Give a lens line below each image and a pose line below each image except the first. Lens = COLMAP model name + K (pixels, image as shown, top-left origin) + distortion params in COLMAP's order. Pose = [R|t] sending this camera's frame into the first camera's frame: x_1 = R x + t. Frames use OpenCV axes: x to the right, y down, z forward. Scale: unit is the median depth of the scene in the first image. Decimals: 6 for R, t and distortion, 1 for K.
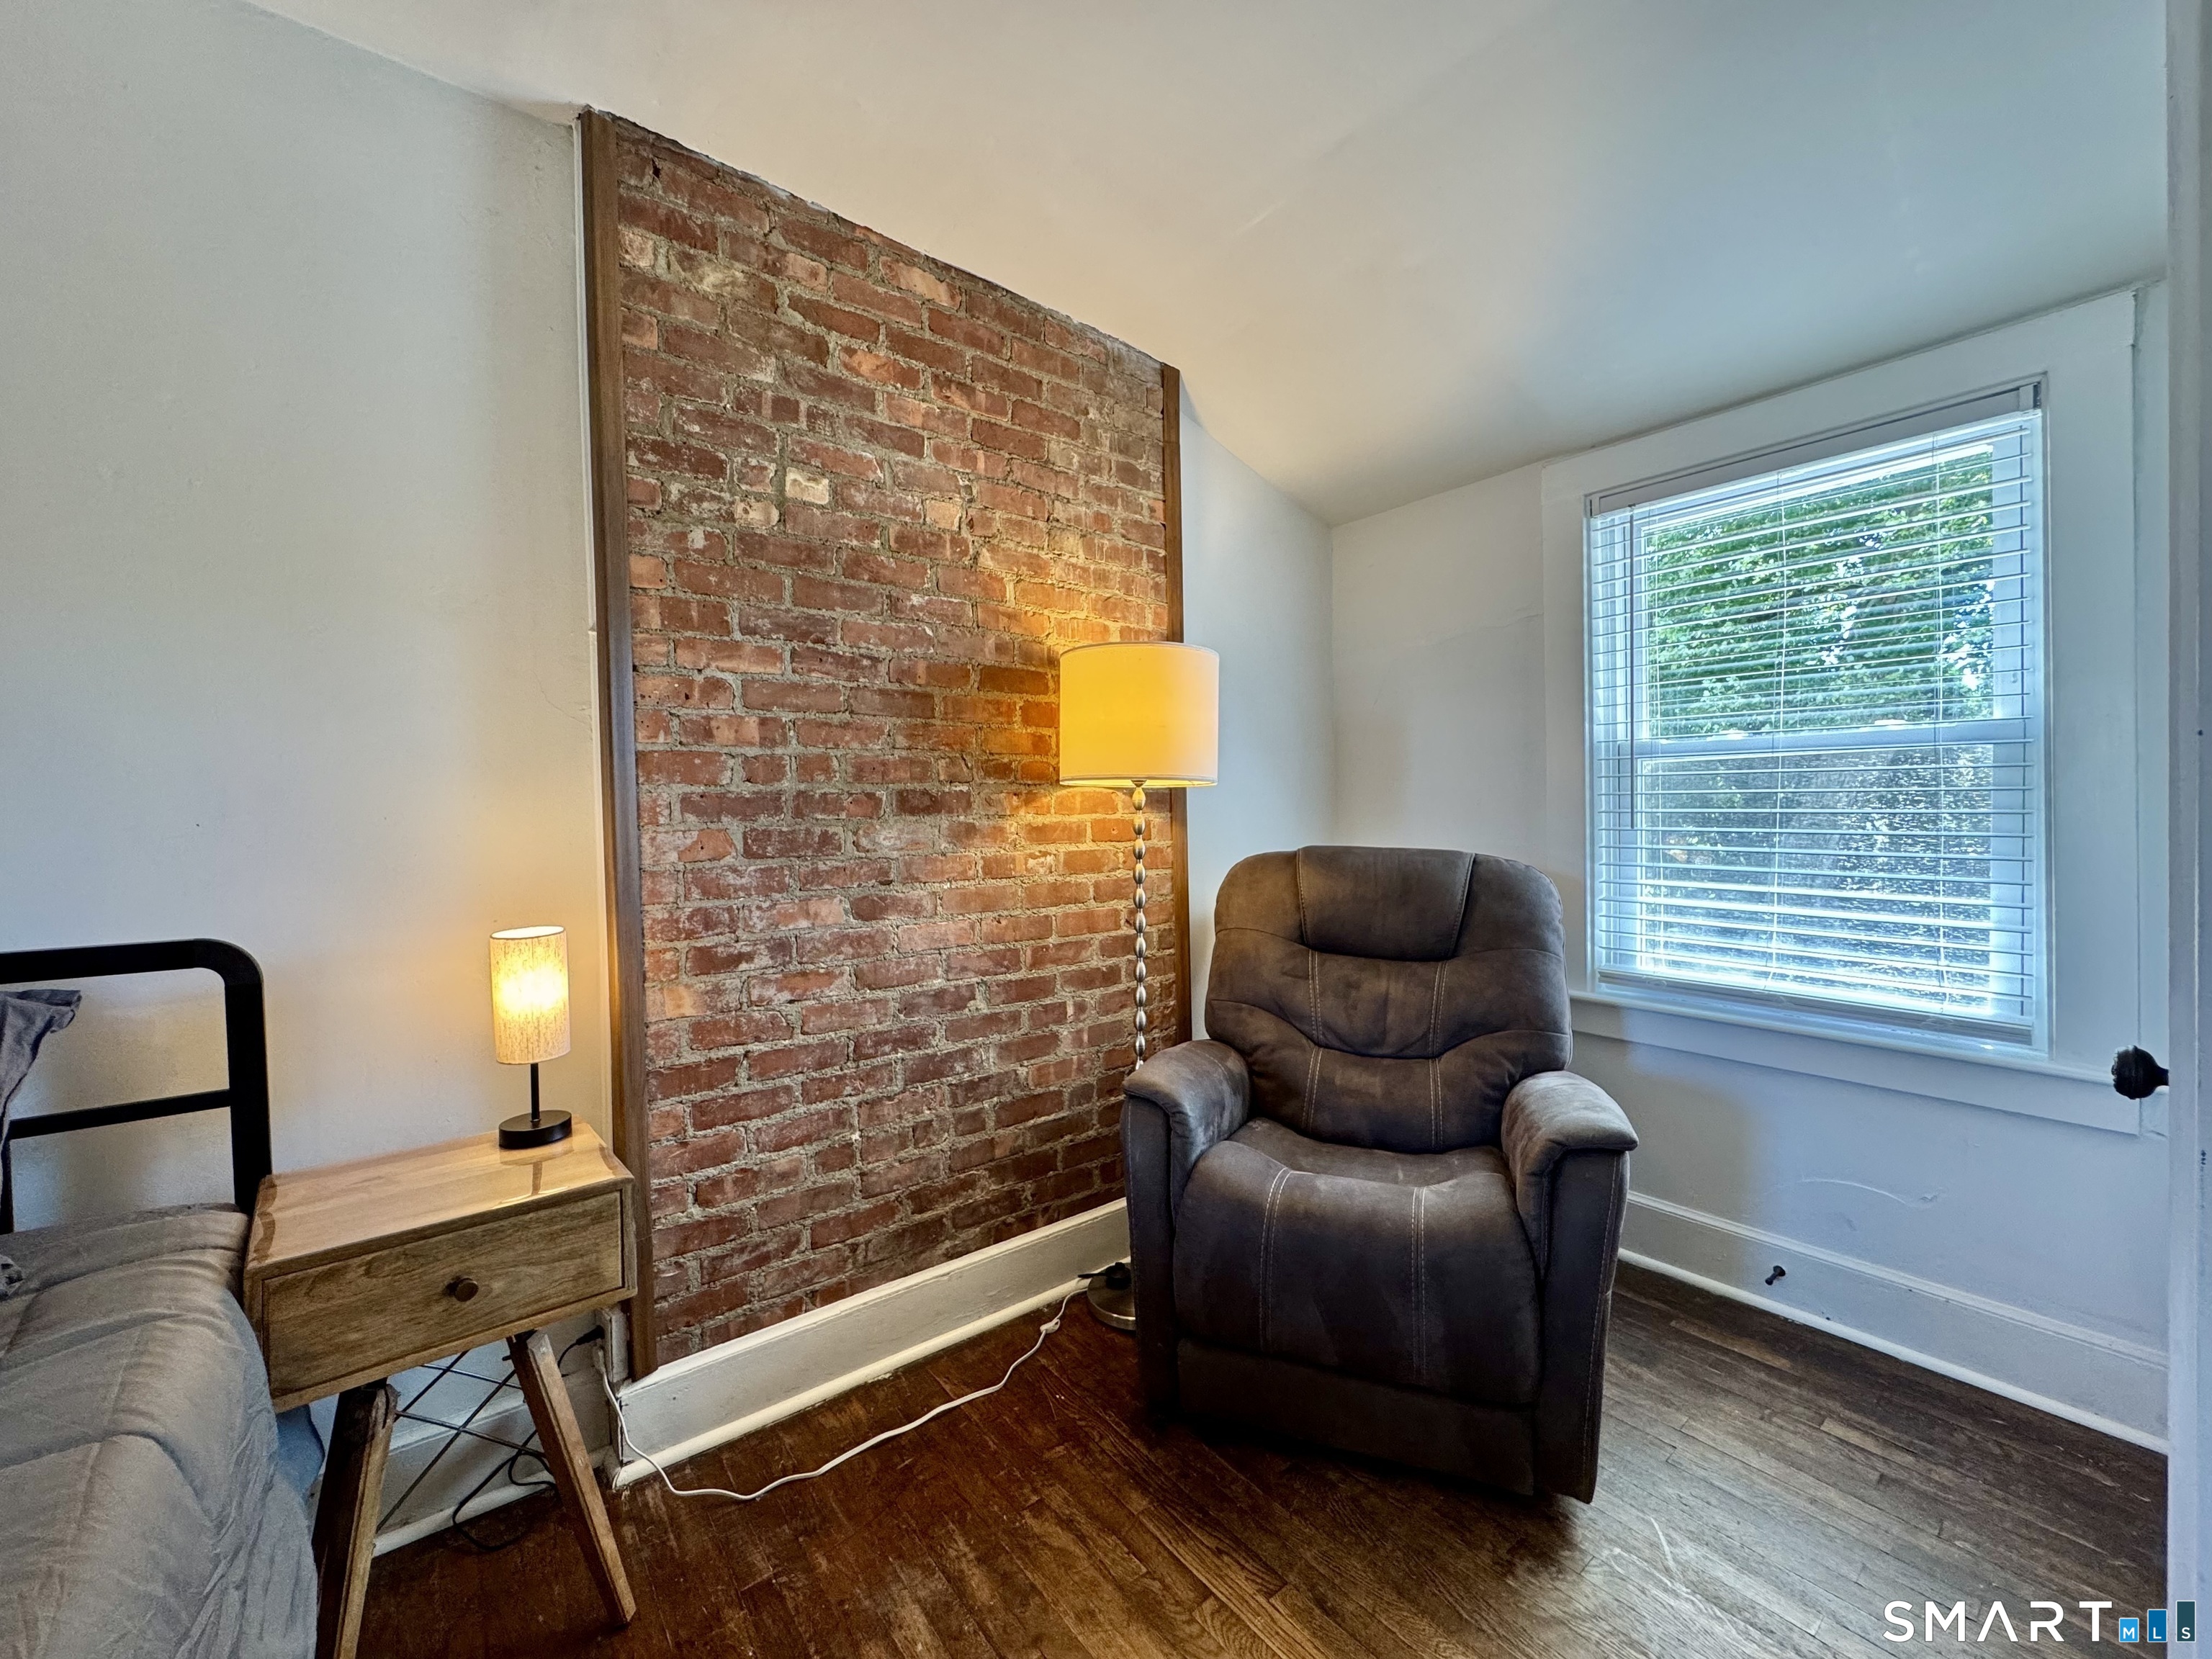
lens RADIAL K [[891.7, 0, 1106.1], [0, 891.7, 829.8], [0, 0, 1]] dist [-0.006158, 0.000629]
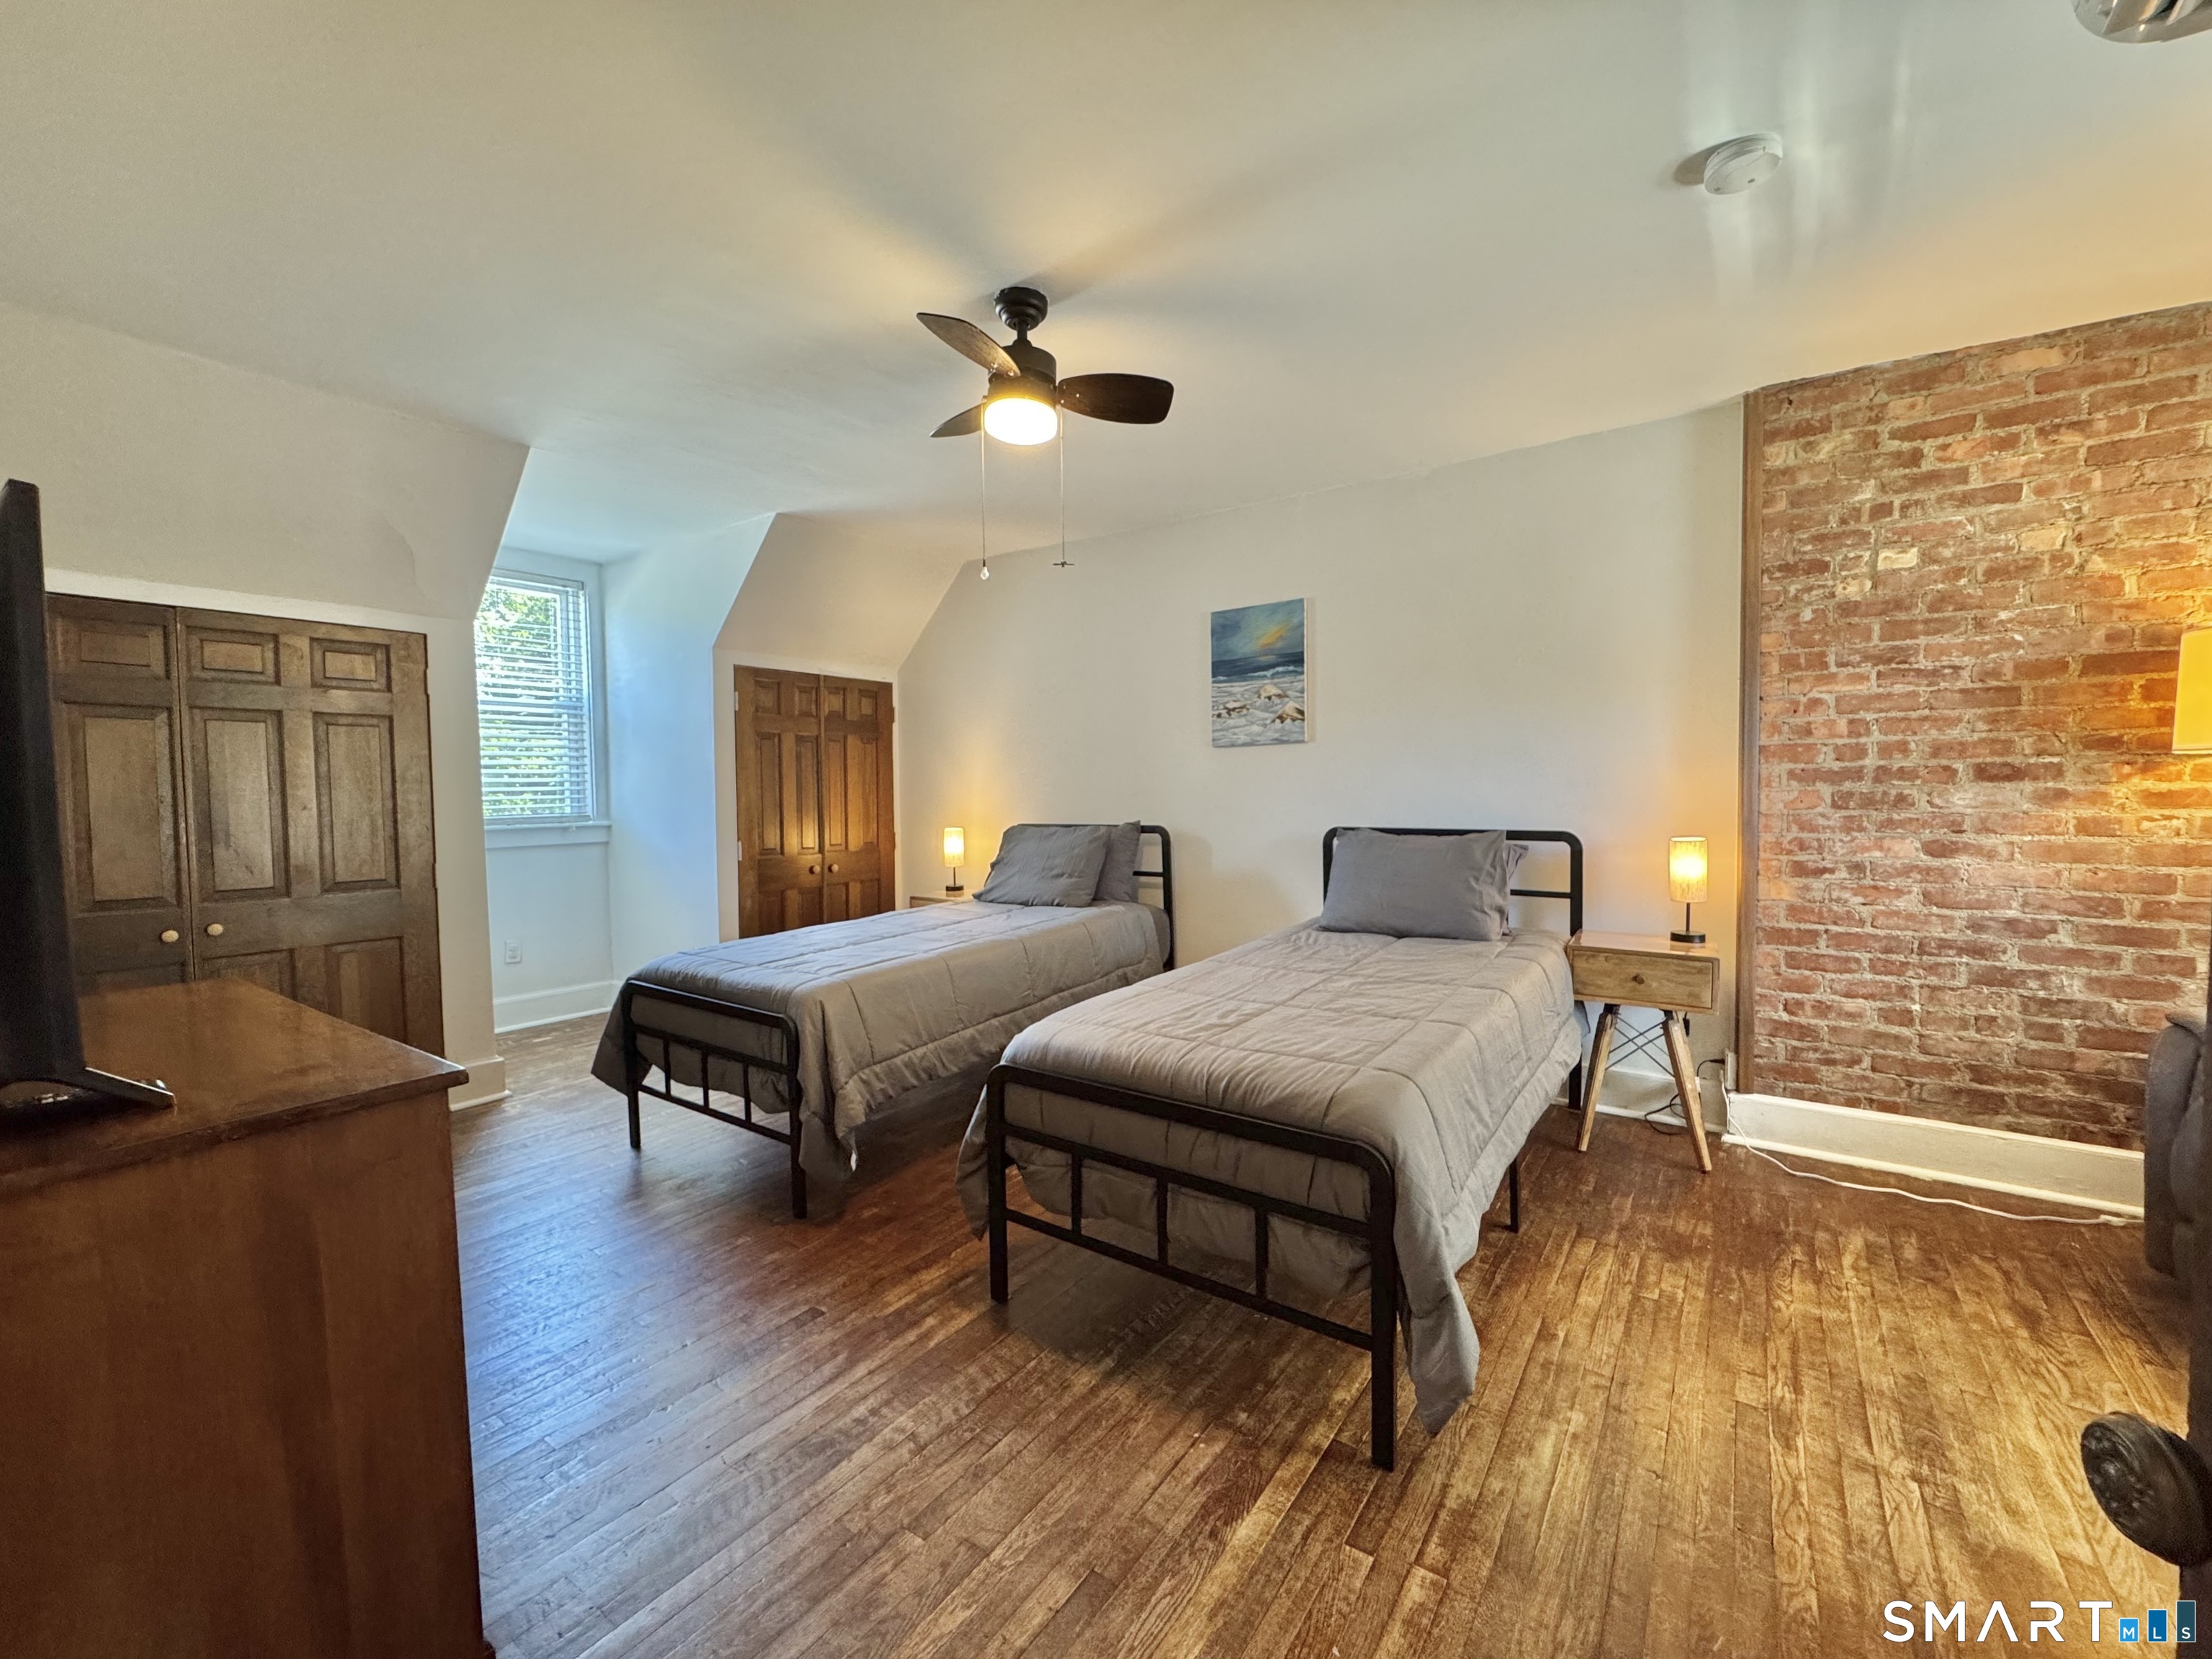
lens RADIAL K [[891.7, 0, 1116.2], [0, 891.7, 831.2], [0, 0, 1]] dist [-0.006158, 0.000629]
pose [[0.281055, 0.055078, -0.958110, 0.672848], [-0.014227, 0.998481, 0.053225, 0.004807], [0.959586, -0.001328, 0.281412, -0.599912]]
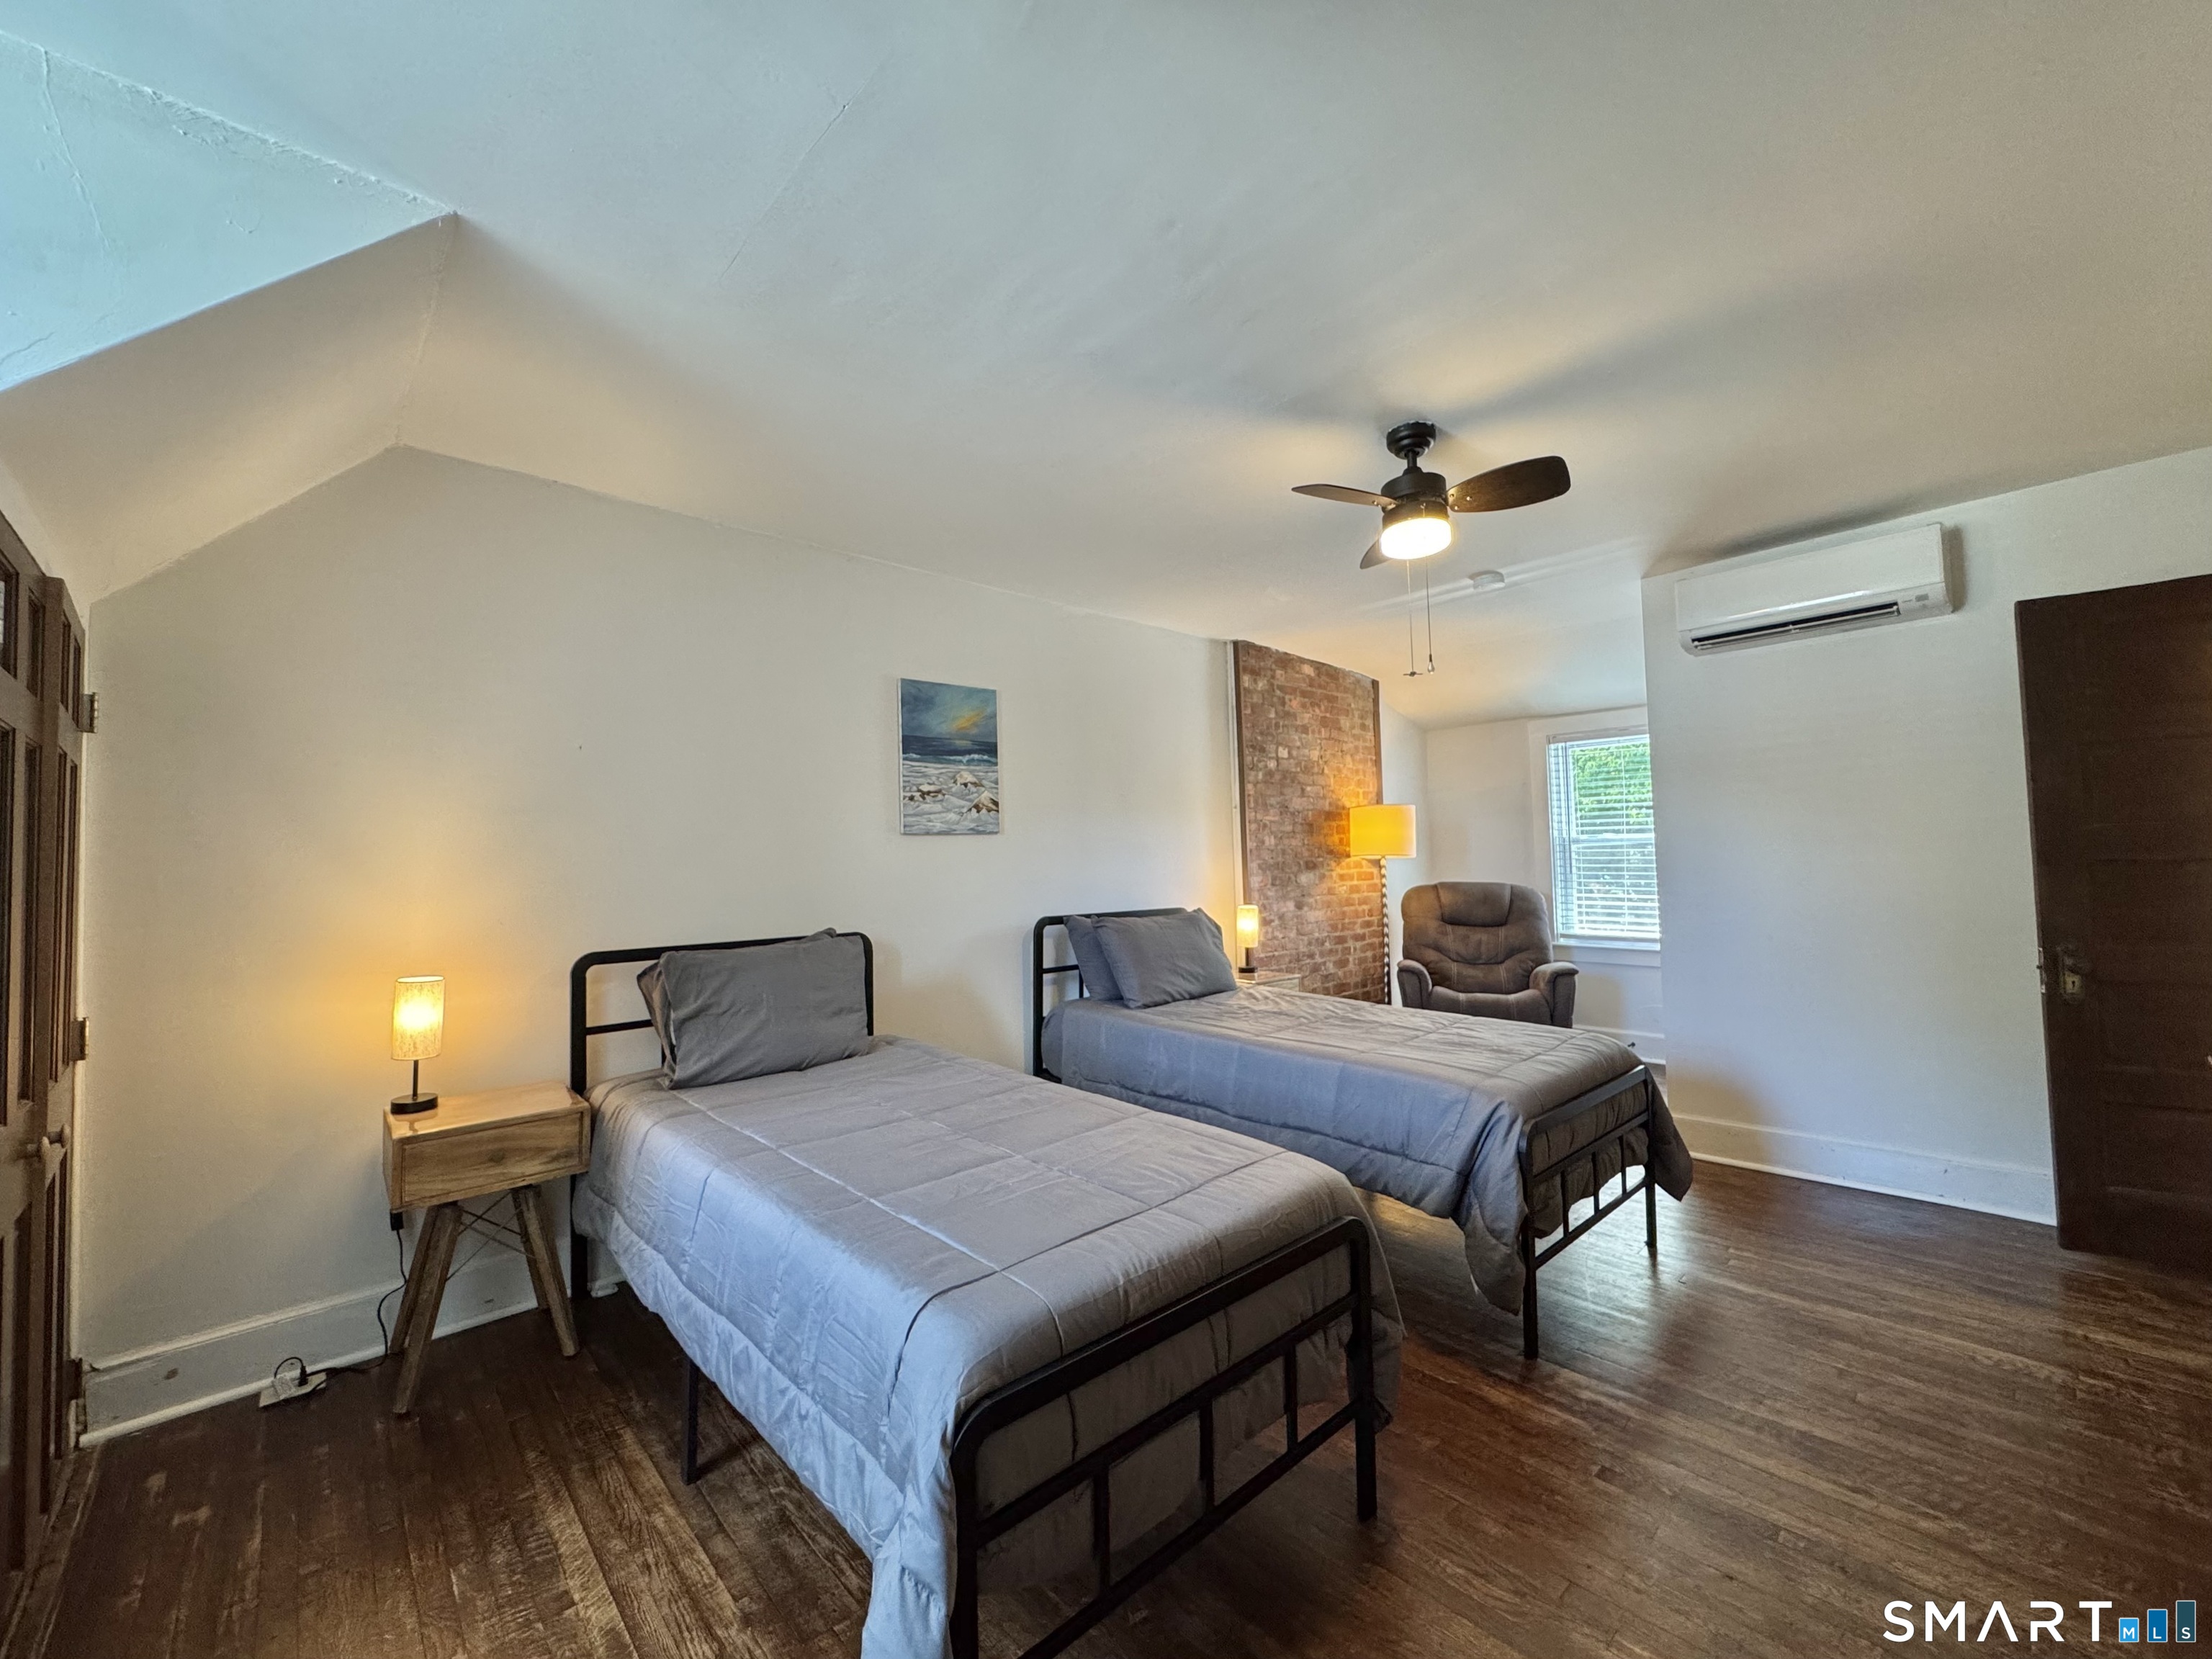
lens RADIAL K [[891.7, 0, 1106.9], [0, 891.7, 822.0], [0, 0, 1]] dist [-0.006158, 0.000629]
pose [[0.997616, -0.002179, 0.068978, -0.990635], [0.006719, 0.997820, -0.065653, 0.010360], [-0.068685, 0.065960, 0.995456, -1.583147]]
